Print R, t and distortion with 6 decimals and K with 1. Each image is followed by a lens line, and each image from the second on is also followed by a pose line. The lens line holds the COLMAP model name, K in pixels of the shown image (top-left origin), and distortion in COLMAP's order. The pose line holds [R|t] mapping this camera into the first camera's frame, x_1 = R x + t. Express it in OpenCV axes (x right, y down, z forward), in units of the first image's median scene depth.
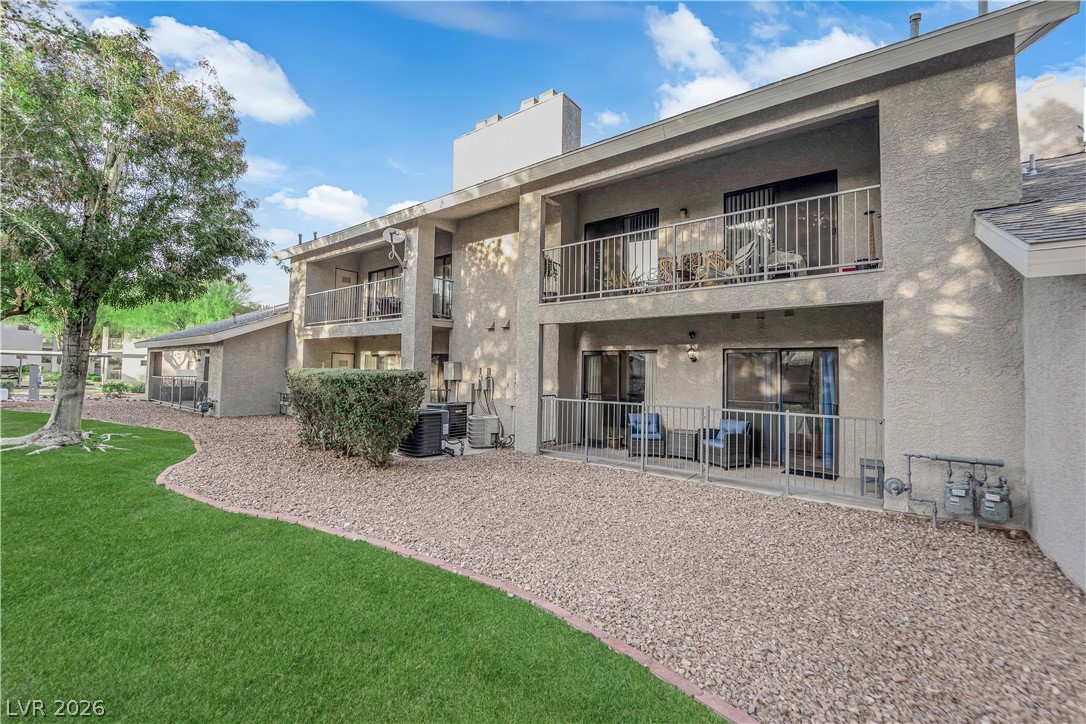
lens RADIAL K [[446.8, 0, 544.9], [0, 446.8, 354.1], [0, 0, 1]] dist [-0.006624, -0.000393]
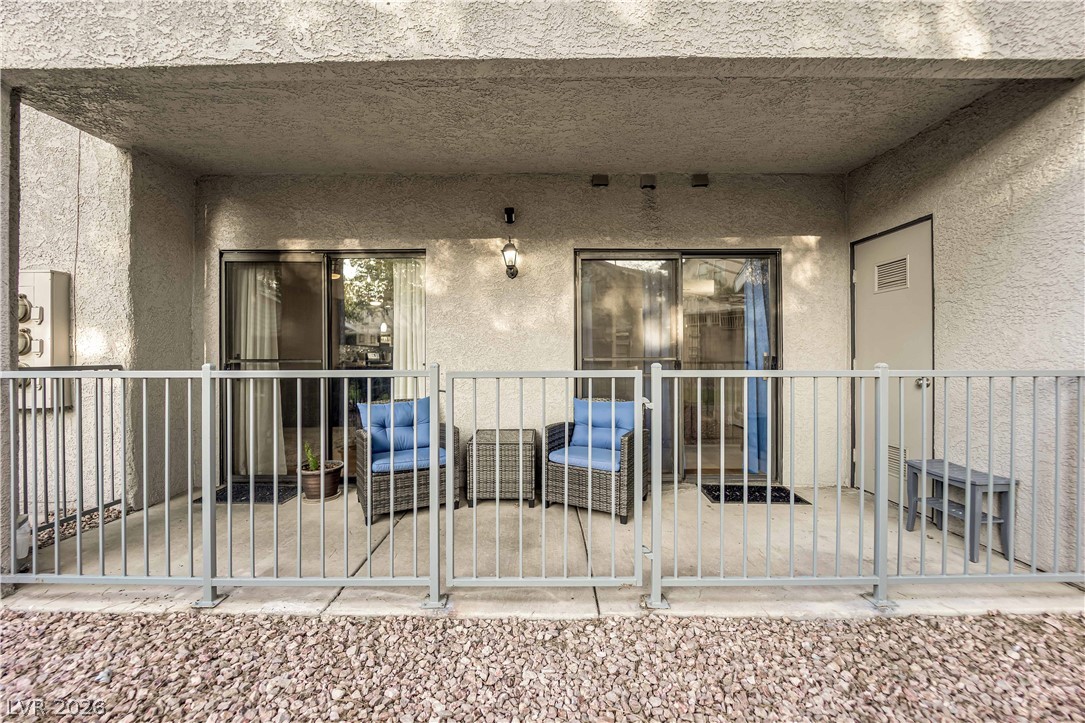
lens RADIAL K [[446.4, 0, 549.2], [0, 446.4, 350.5], [0, 0, 1]] dist [-0.006624, -0.000393]
pose [[0.792905, -0.011881, 0.609229, 0.089957], [-0.009977, 0.999423, 0.032475, 0.077961], [-0.609263, -0.031828, 0.792329, 0.627651]]
